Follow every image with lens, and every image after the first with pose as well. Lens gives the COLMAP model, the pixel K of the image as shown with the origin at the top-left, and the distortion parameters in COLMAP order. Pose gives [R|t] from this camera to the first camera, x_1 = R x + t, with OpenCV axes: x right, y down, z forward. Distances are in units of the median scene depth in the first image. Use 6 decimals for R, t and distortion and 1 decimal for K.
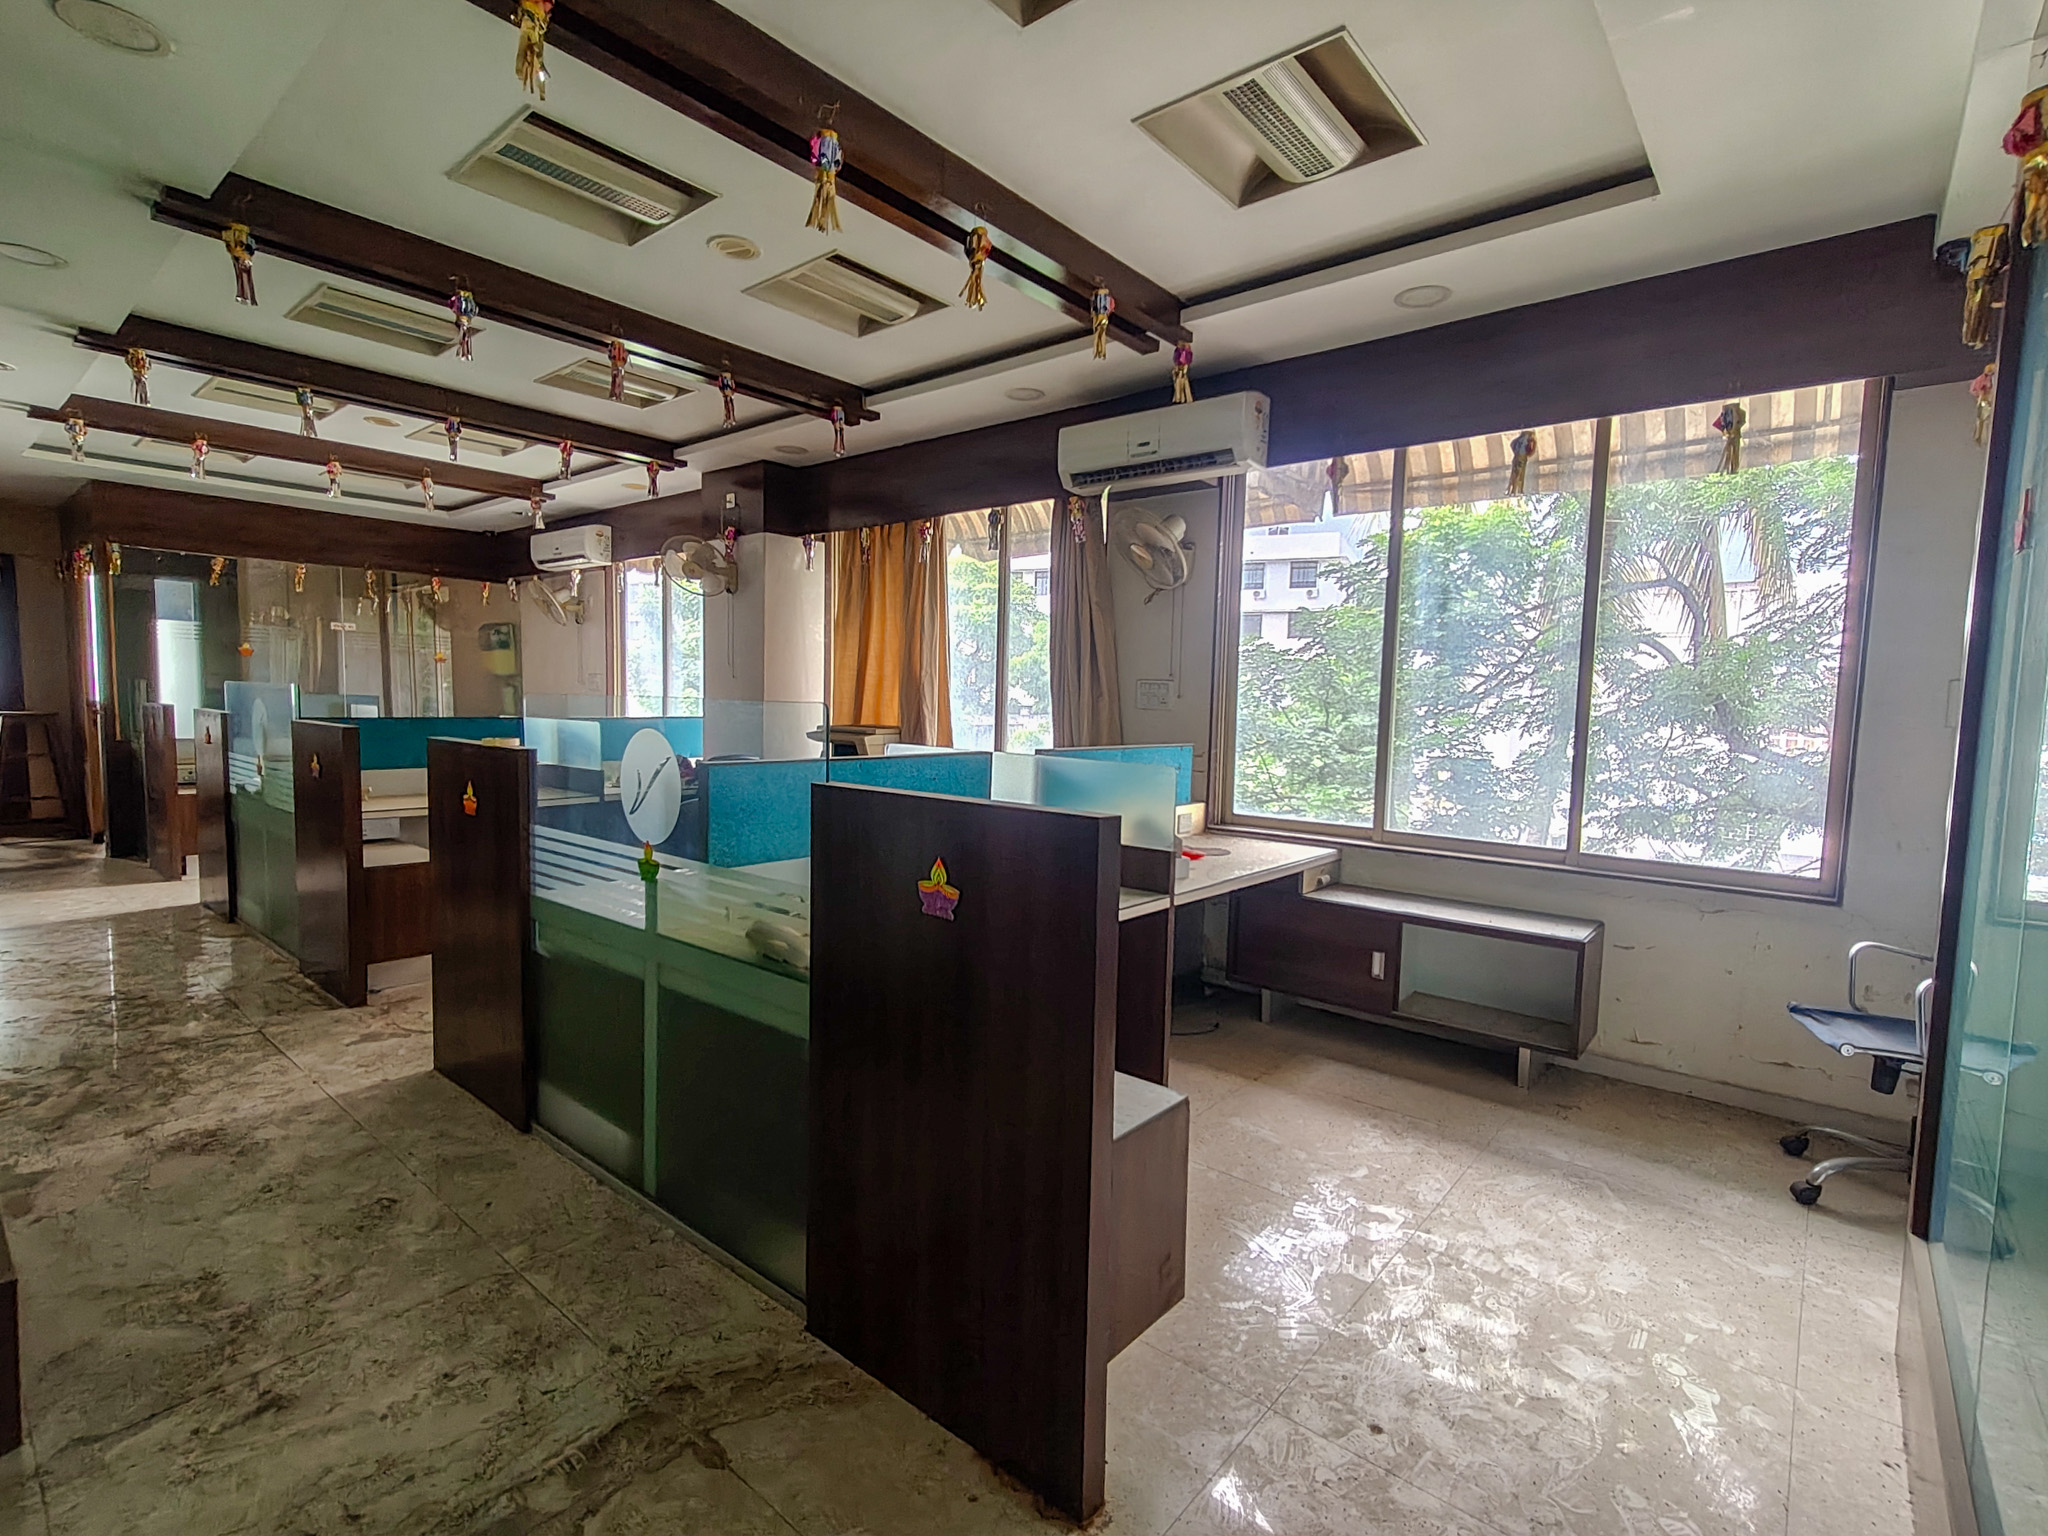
lens RADIAL K [[954.3, 0, 1025.2], [0, 954.3, 773.1], [0, 0, 1]] dist [0.011229, -0.004216]
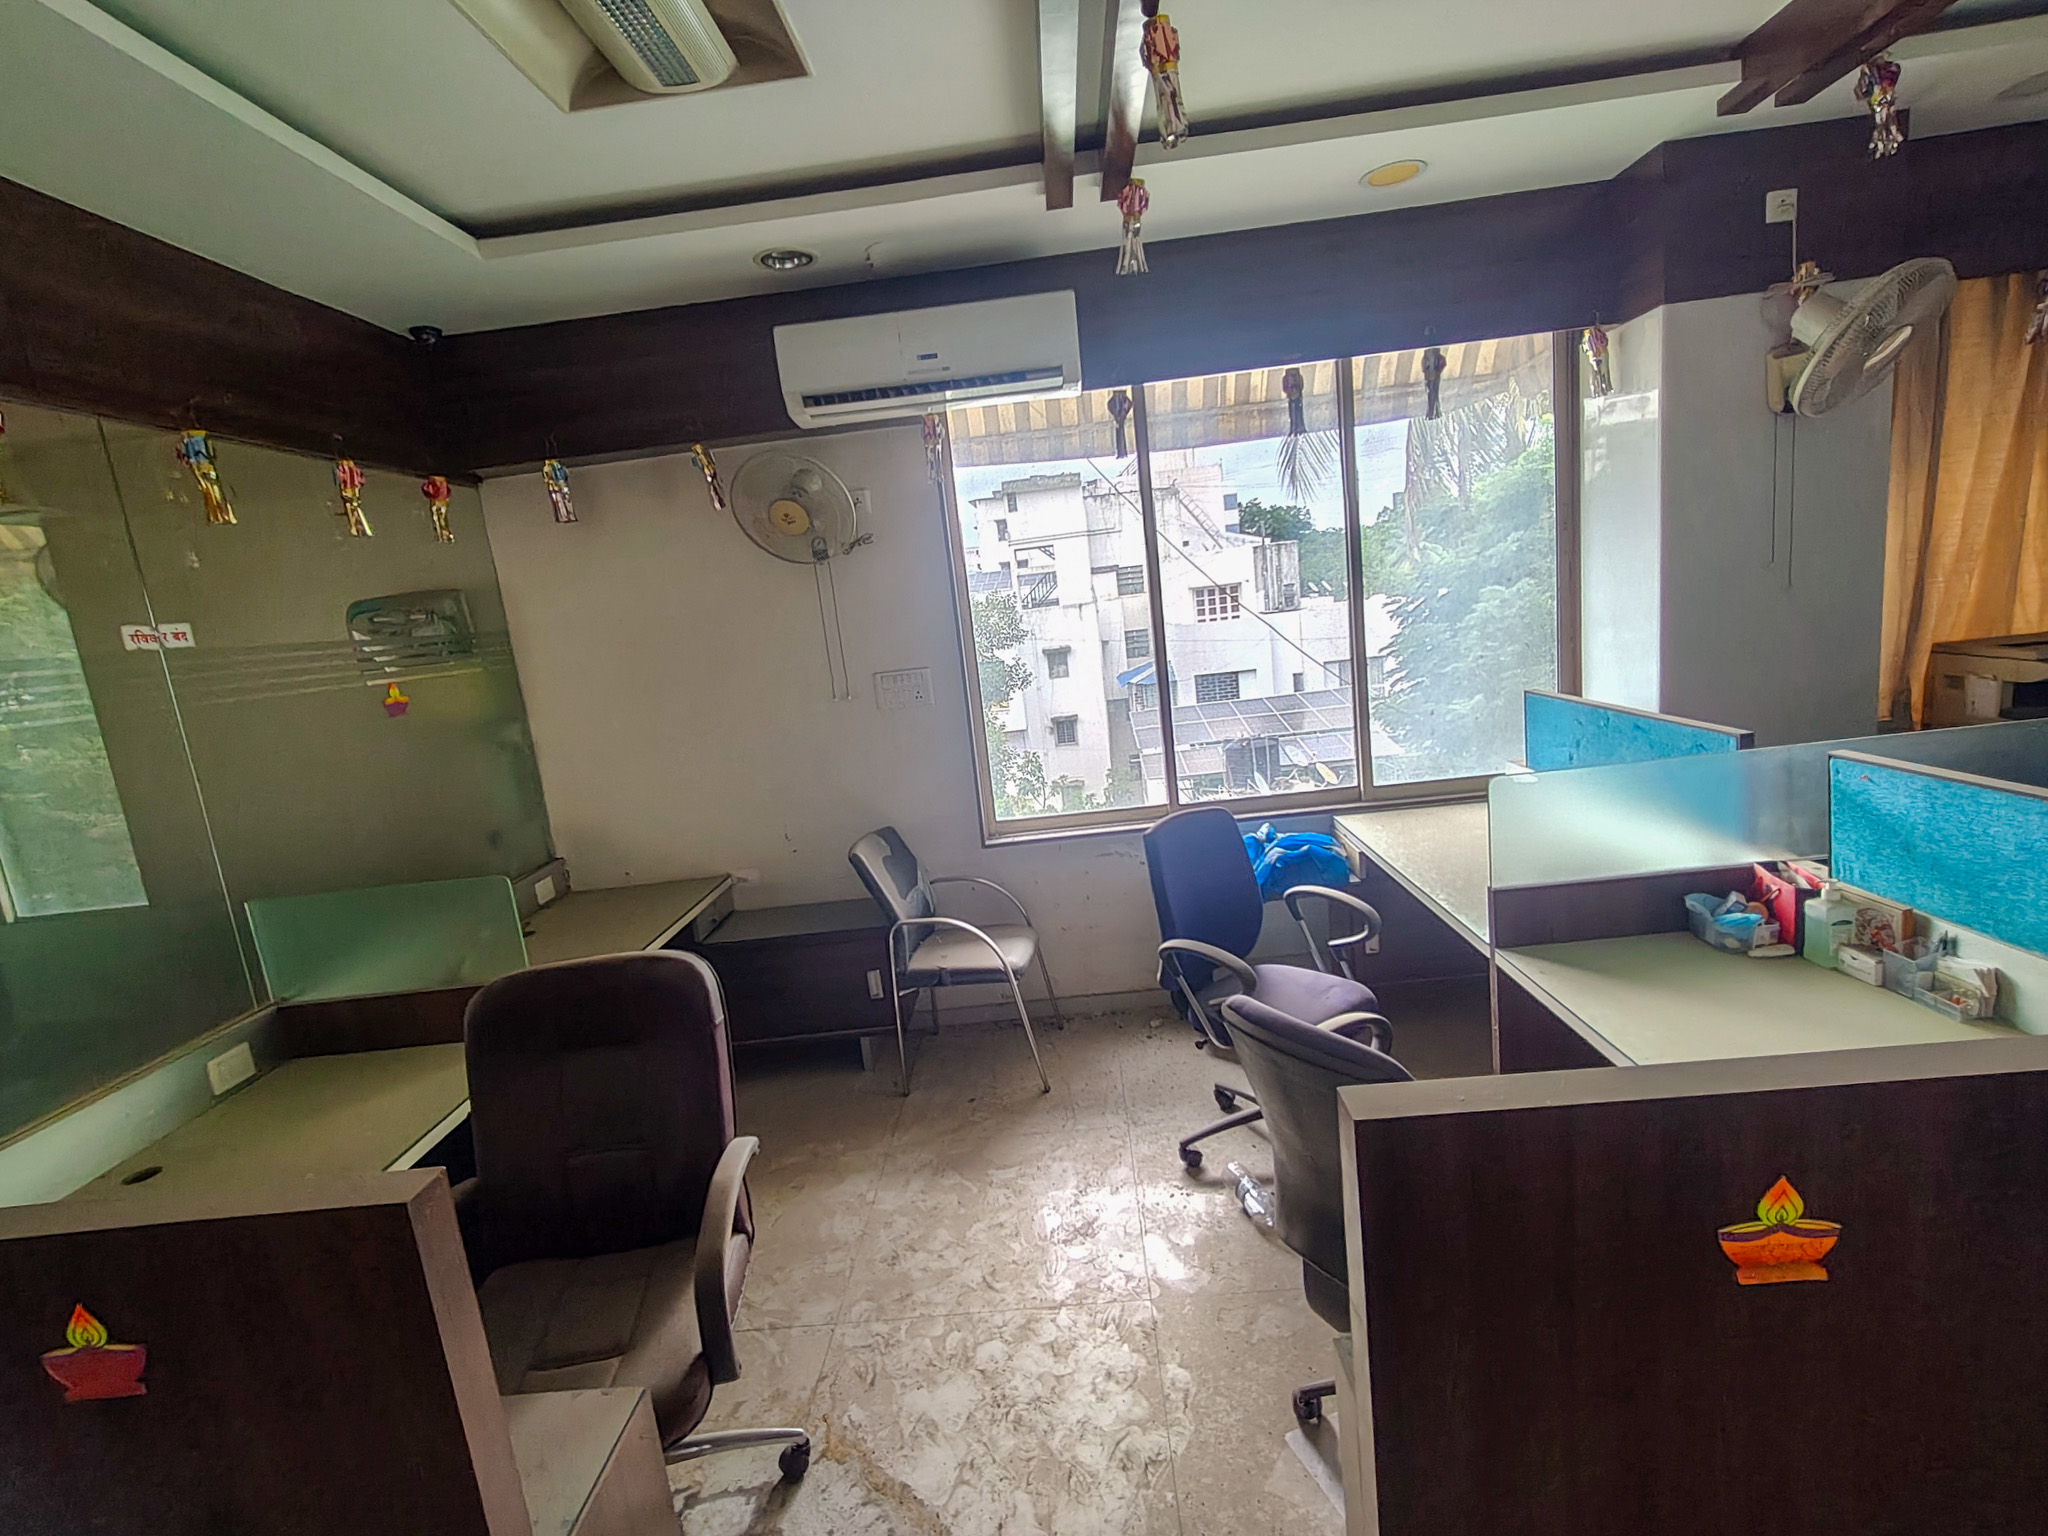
lens RADIAL K [[972.1, 0, 1025.7], [0, 972.1, 851.7], [0, 0, 1]] dist [0.011667, -0.000193]
pose [[0.771697, -0.220547, 0.596526, -1.686822], [0.178144, 0.975359, 0.130153, -0.166688], [-0.610532, 0.005829, 0.791970, 1.446853]]
